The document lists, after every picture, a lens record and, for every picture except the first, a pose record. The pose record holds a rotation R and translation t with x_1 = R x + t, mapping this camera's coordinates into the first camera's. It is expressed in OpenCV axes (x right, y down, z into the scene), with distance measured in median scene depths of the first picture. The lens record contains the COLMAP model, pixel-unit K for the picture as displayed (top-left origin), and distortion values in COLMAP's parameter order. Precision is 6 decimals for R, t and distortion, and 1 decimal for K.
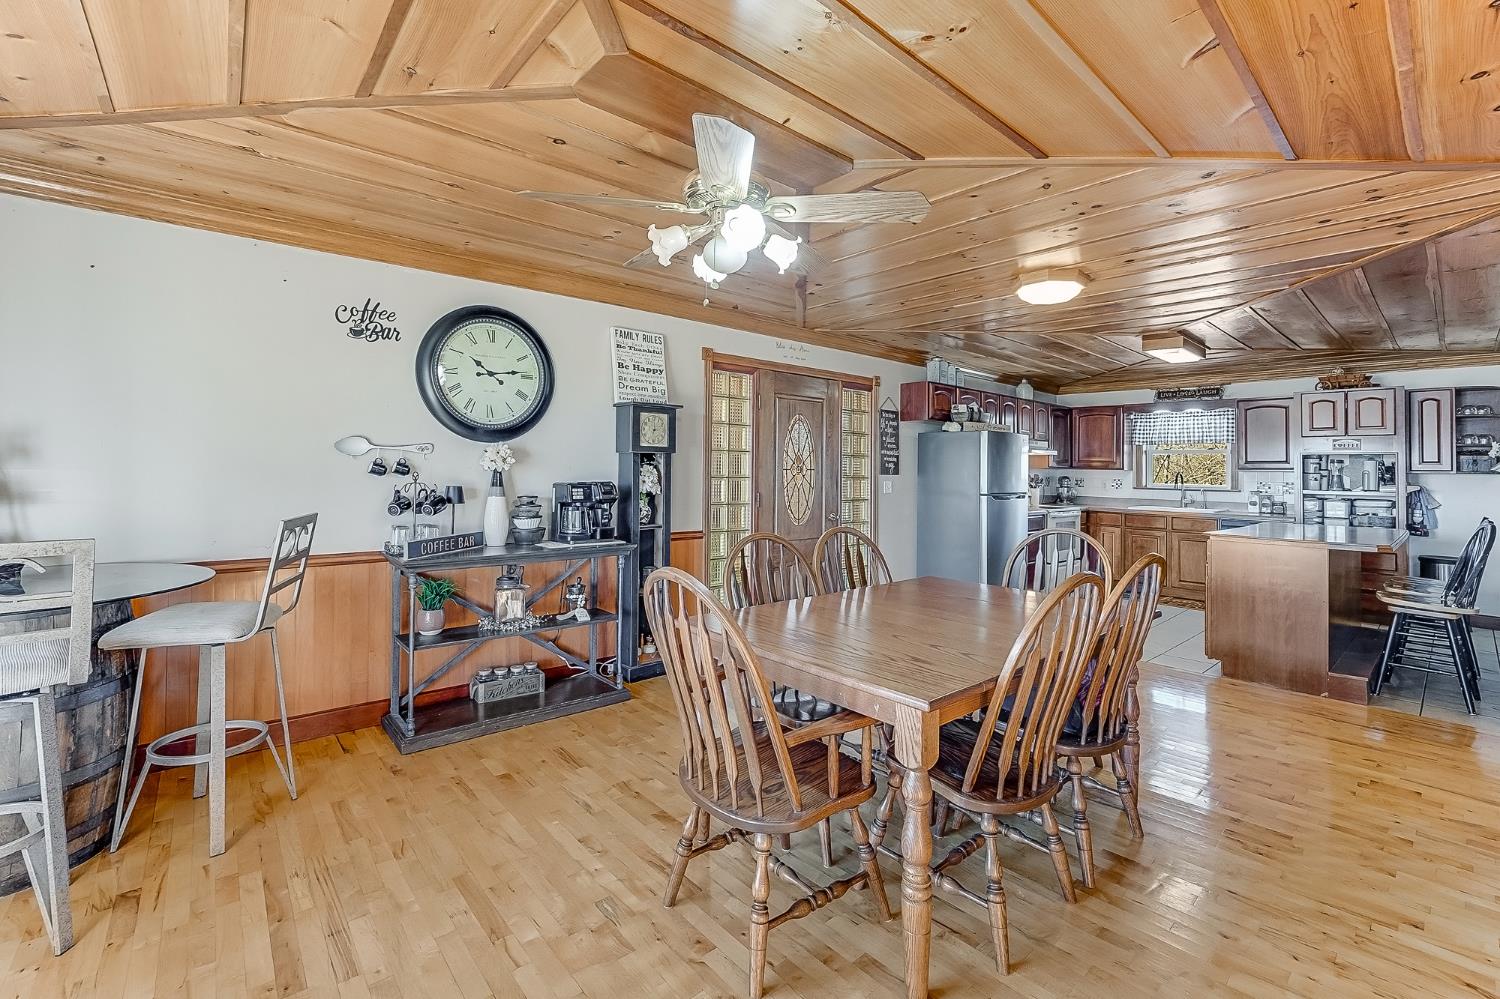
lens RADIAL K [[626.6, 0, 745.6], [0, 626.6, 453.2], [0, 0, 1]] dist [-0.000044, -0.000014]
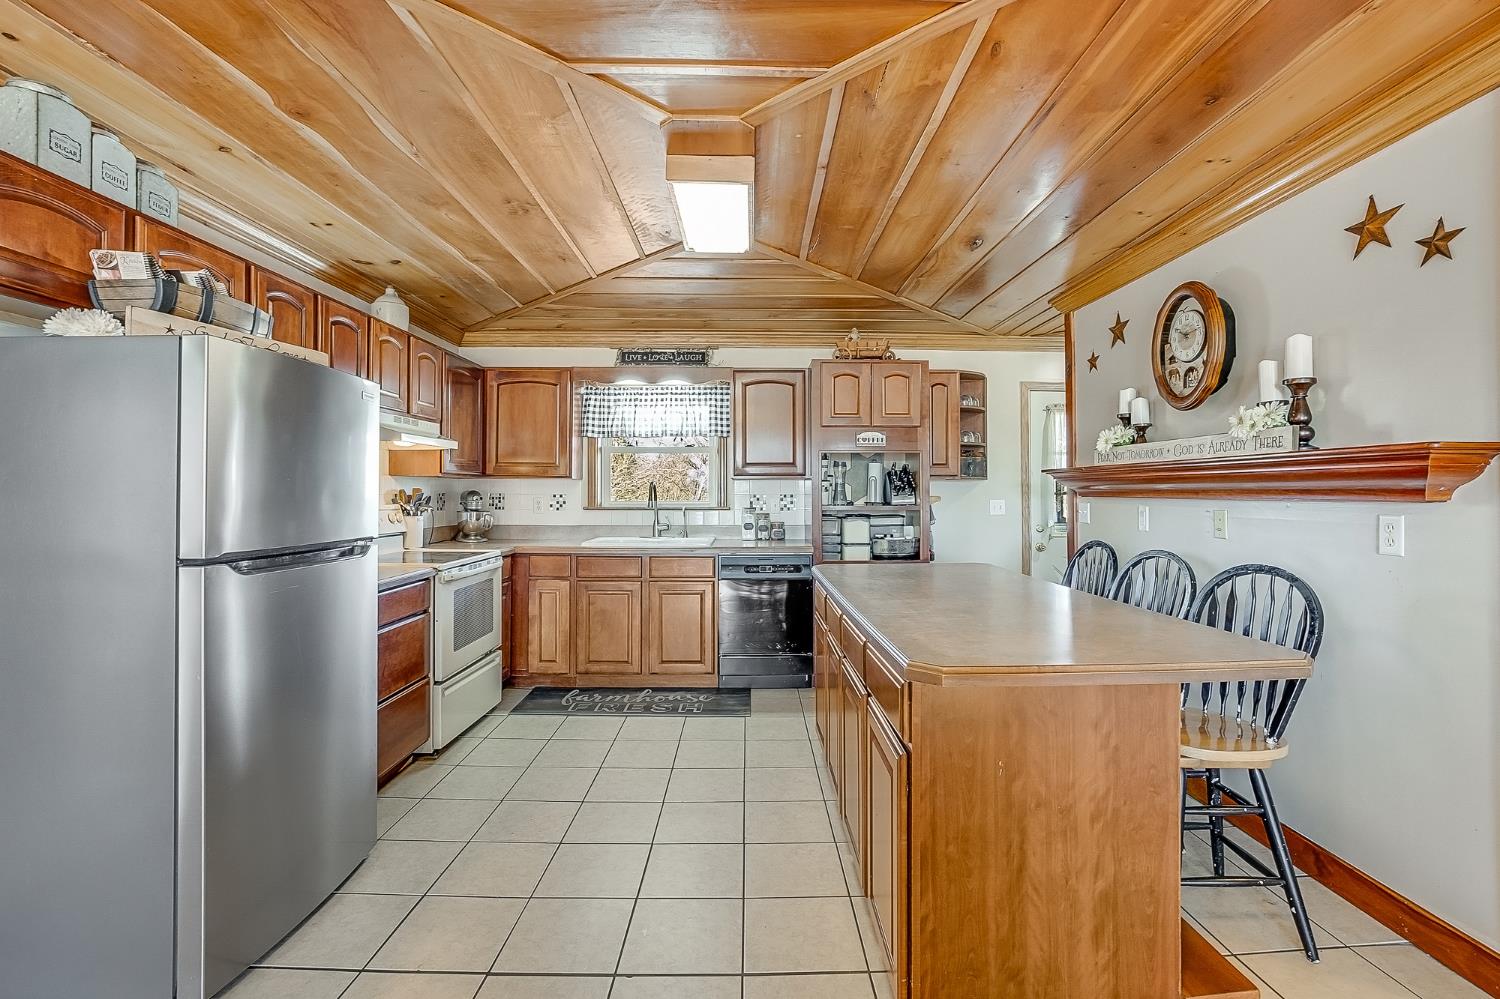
lens RADIAL K [[587.2, 0, 749.7], [0, 587.2, 484.7], [0, 0, 1]] dist [-0.000456, 0.000092]
pose [[0.605356, -0.009205, 0.795901, 0.277153], [-0.011409, 0.999730, 0.020240, 0.020216], [-0.795873, -0.021333, 0.605088, 0.554816]]
